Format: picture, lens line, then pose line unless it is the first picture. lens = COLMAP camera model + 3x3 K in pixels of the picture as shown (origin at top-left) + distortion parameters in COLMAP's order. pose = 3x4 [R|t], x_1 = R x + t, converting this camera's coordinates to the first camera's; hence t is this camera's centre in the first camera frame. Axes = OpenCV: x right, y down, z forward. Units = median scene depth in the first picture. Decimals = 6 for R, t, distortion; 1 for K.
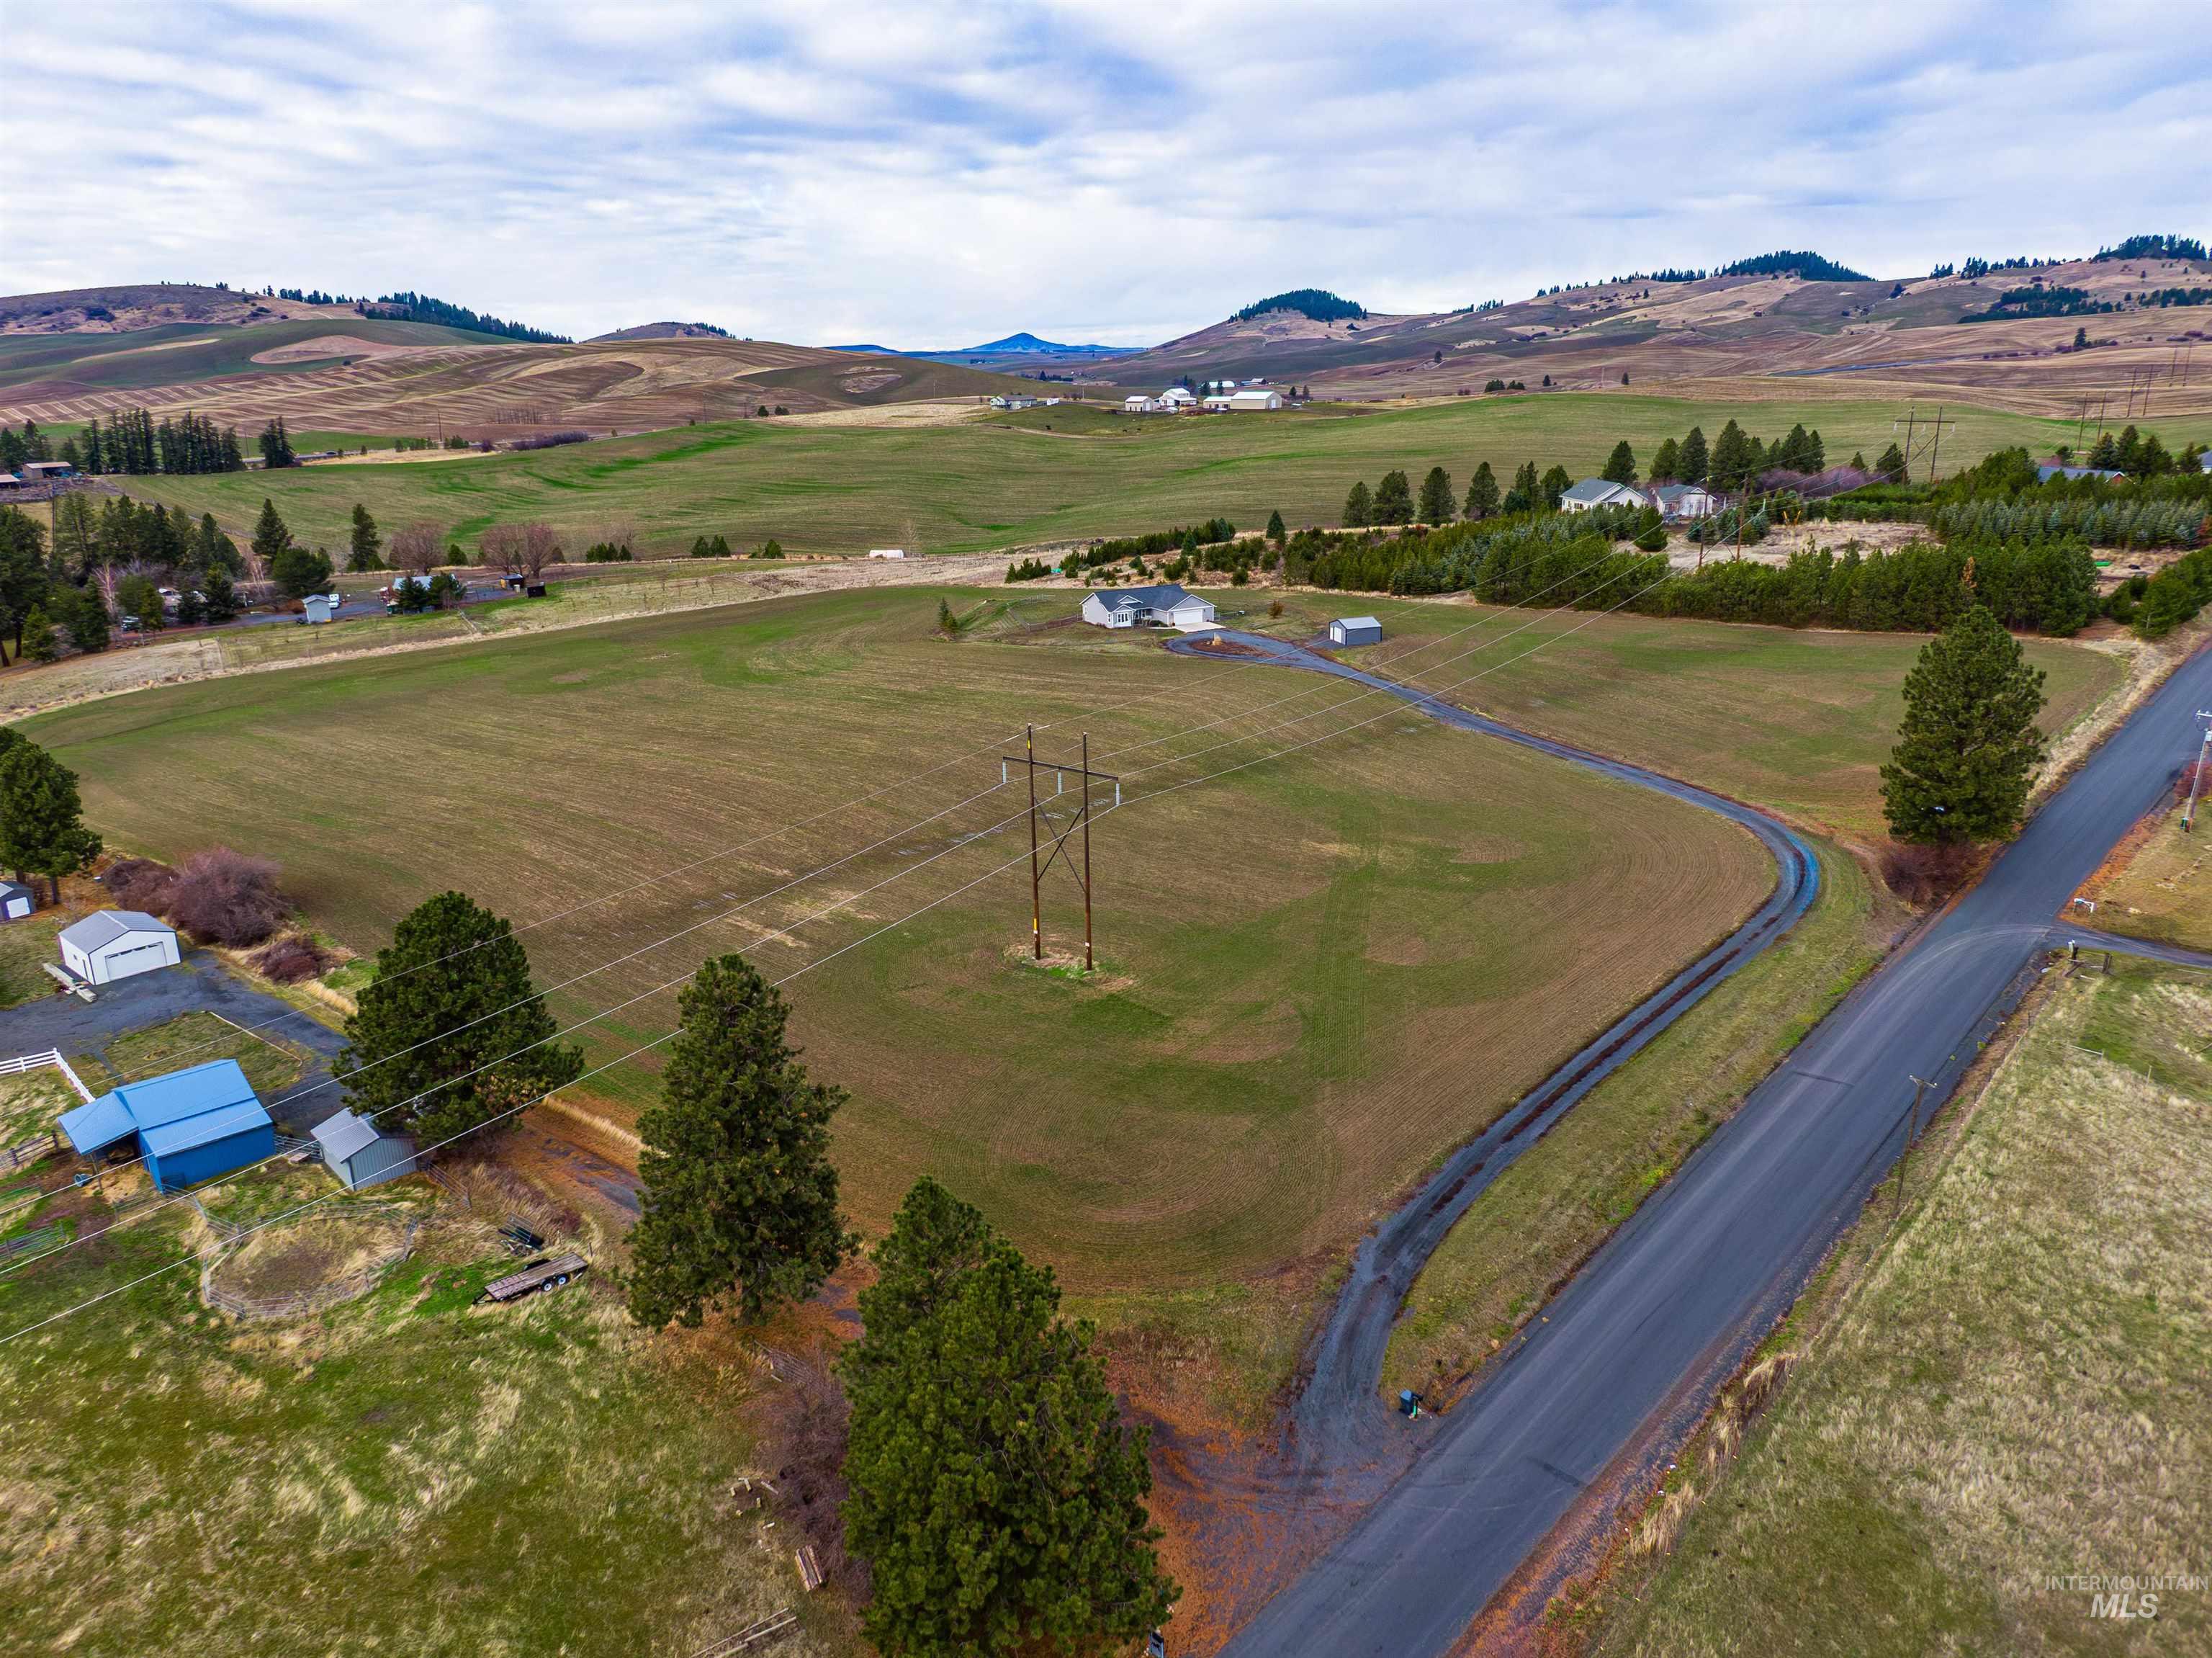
lens RADIAL K [[1559.8, 0, 1106.0], [0, 1559.8, 829.0], [0, 0, 1]] dist [0.041705, -0.066957]
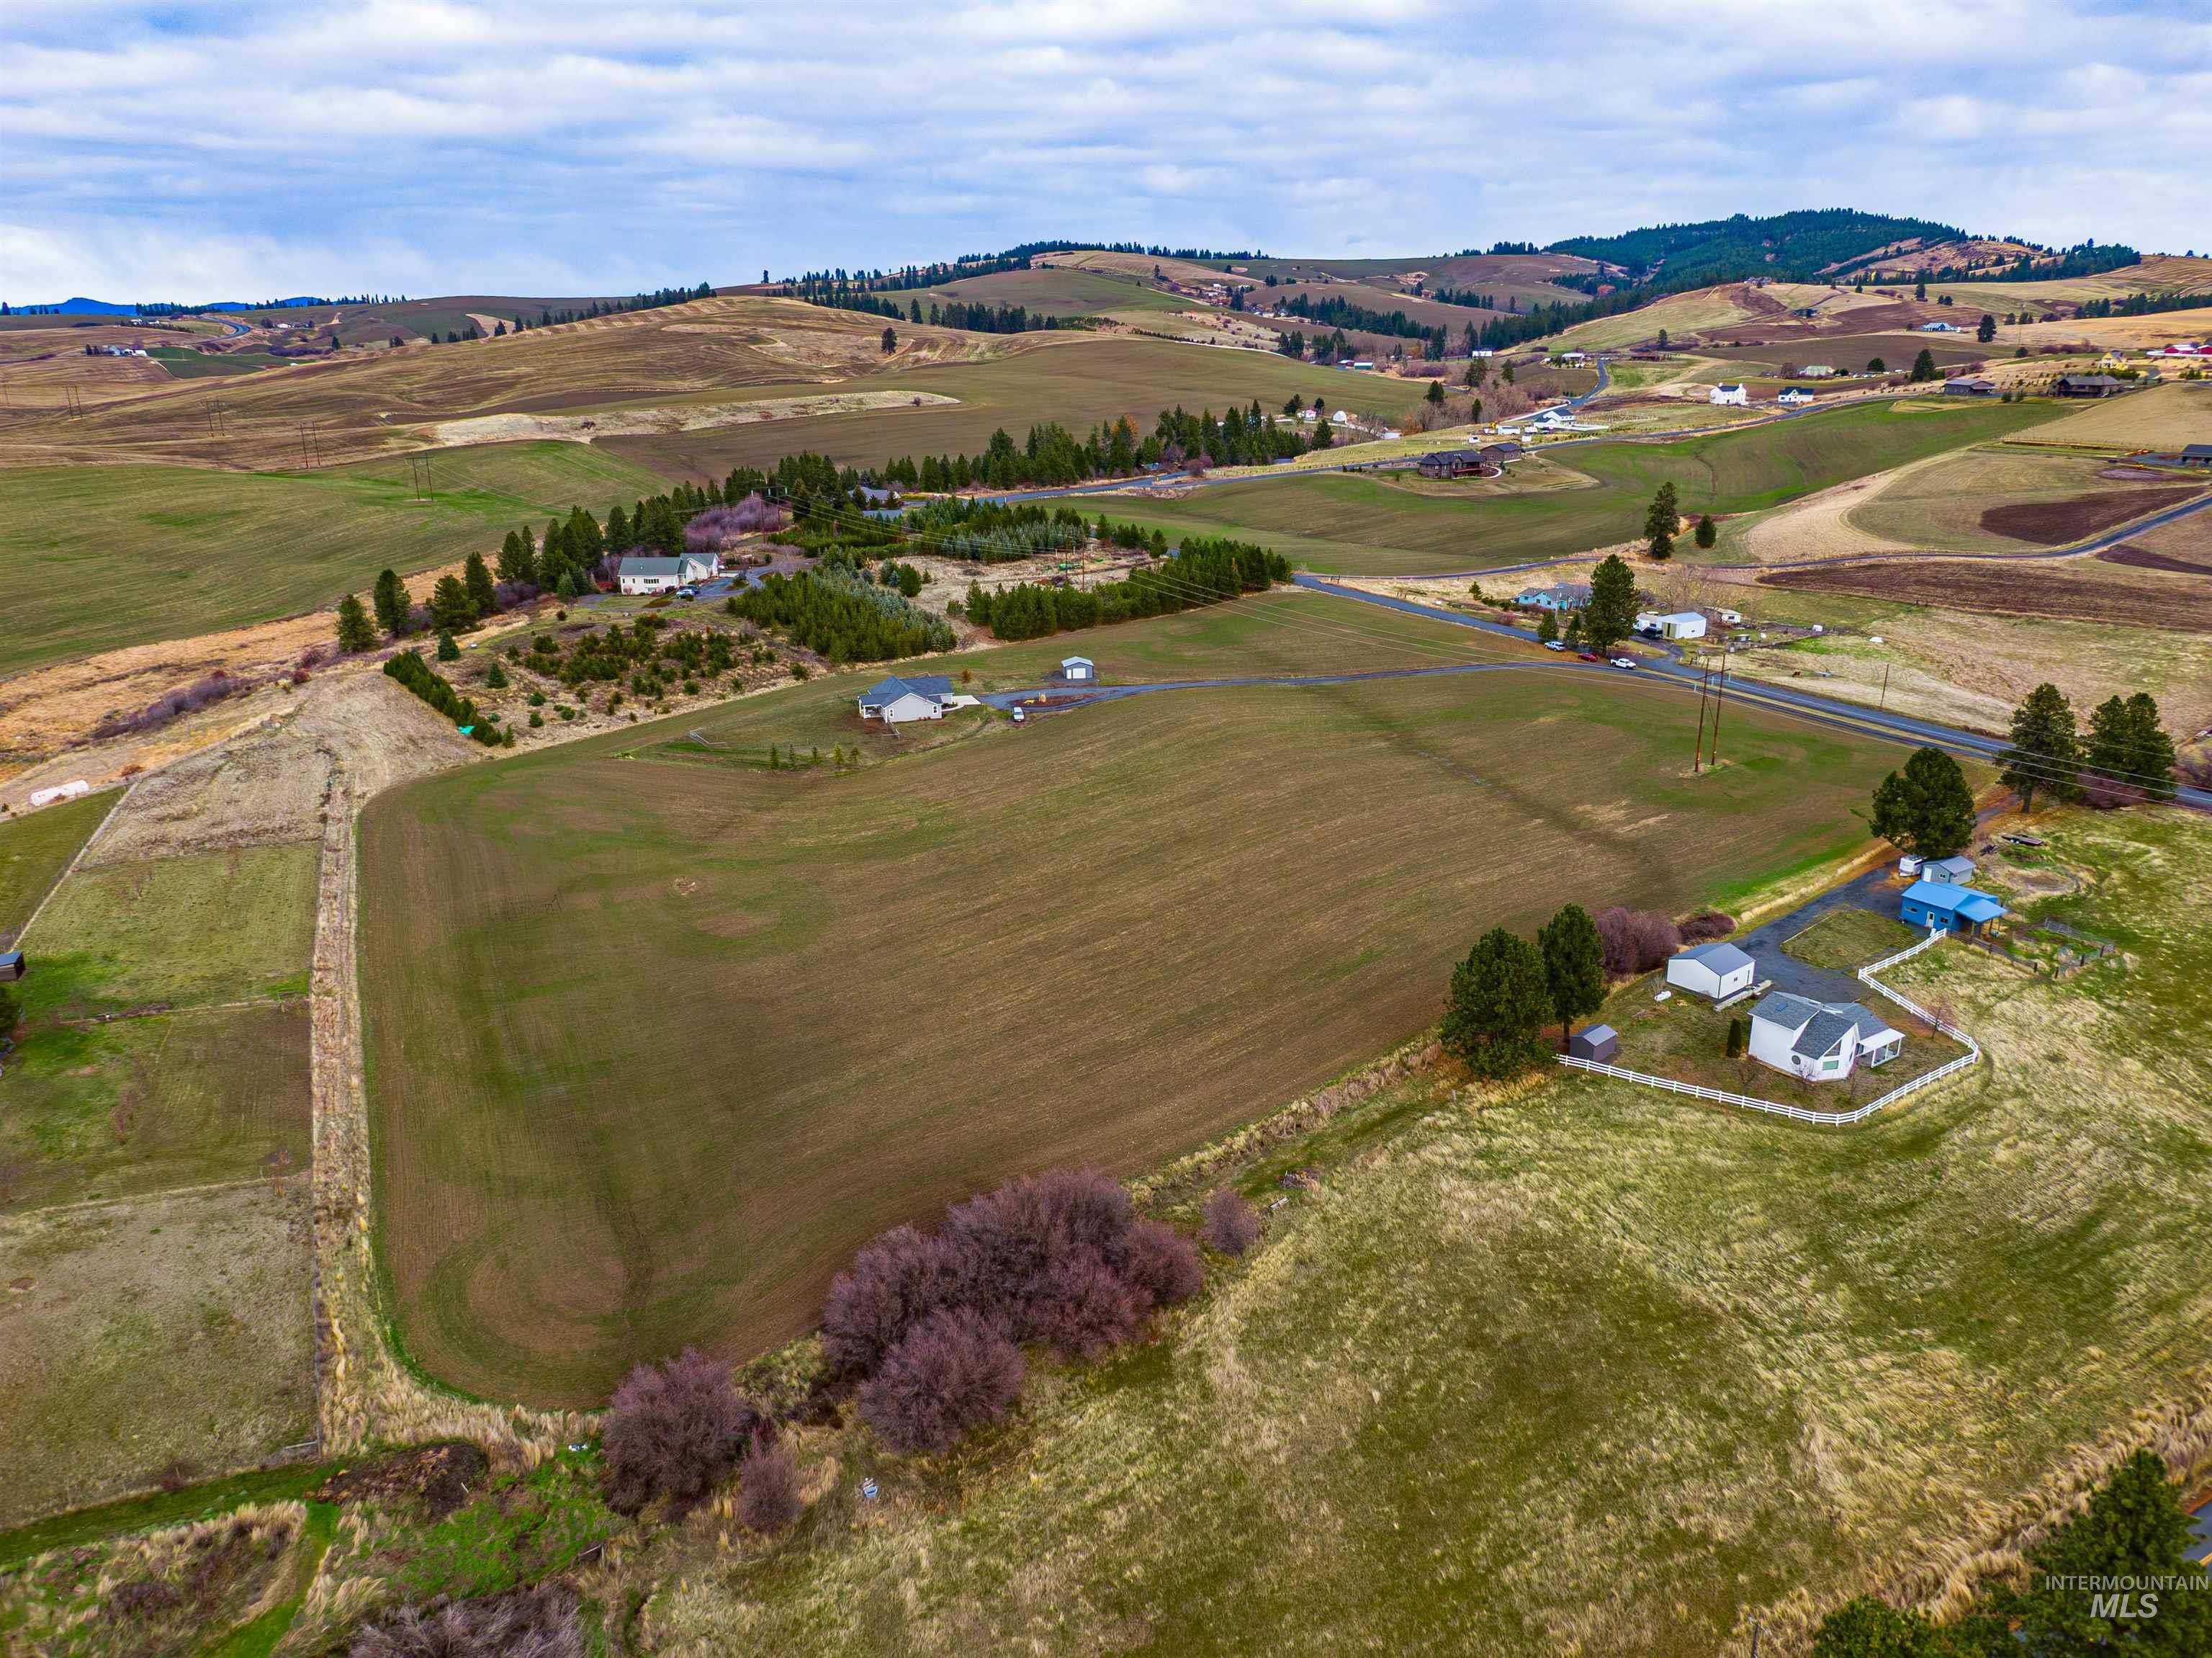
lens RADIAL K [[1597.6, 0, 1106.0], [0, 1597.6, 829.0], [0, 0, 1]] dist [0.001419, 0.002725]
pose [[0.141407, -0.270400, 0.952307, -0.673677], [0.296312, 0.929430, 0.219905, -0.166745], [-0.944565, 0.251084, 0.211551, 0.404671]]
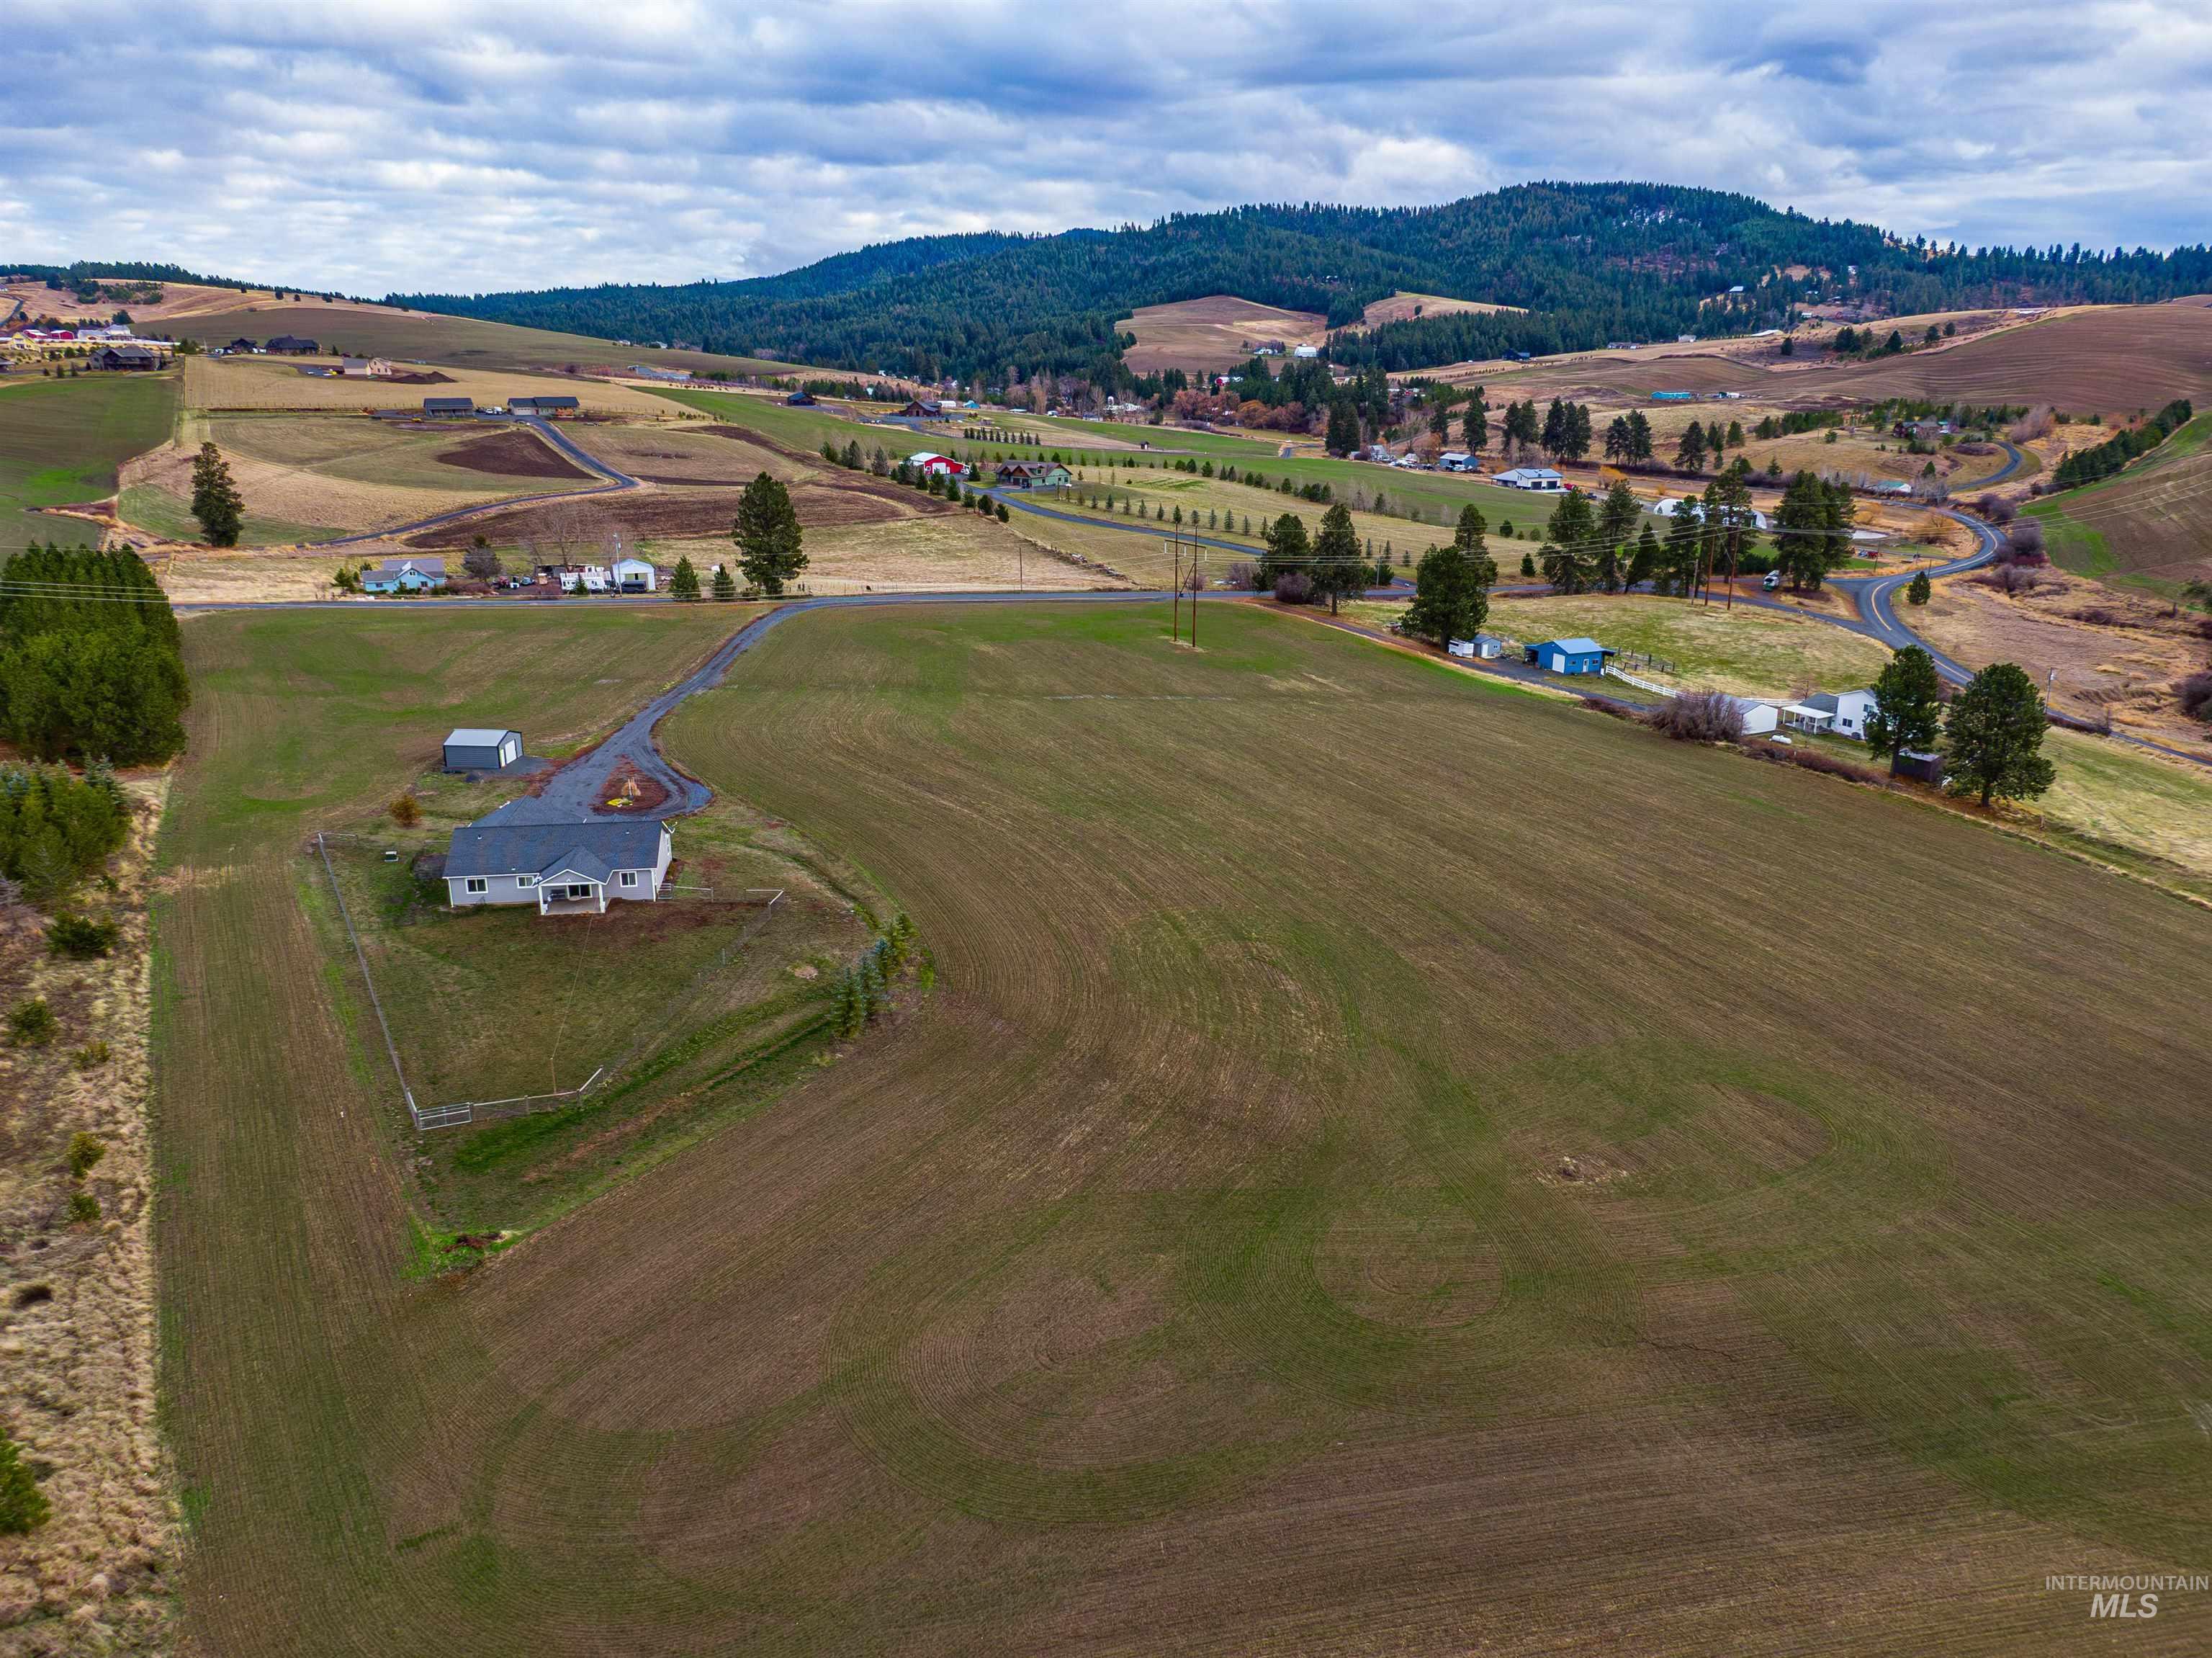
lens RADIAL K [[1559.8, 0, 1106.0], [0, 1559.8, 829.0], [0, 0, 1]] dist [0.041705, -0.066957]
pose [[-0.950352, -0.064031, 0.304519, -0.190450], [0.115922, 0.835313, 0.537414, -0.247062], [-0.288779, 0.546033, -0.786419, 0.829795]]
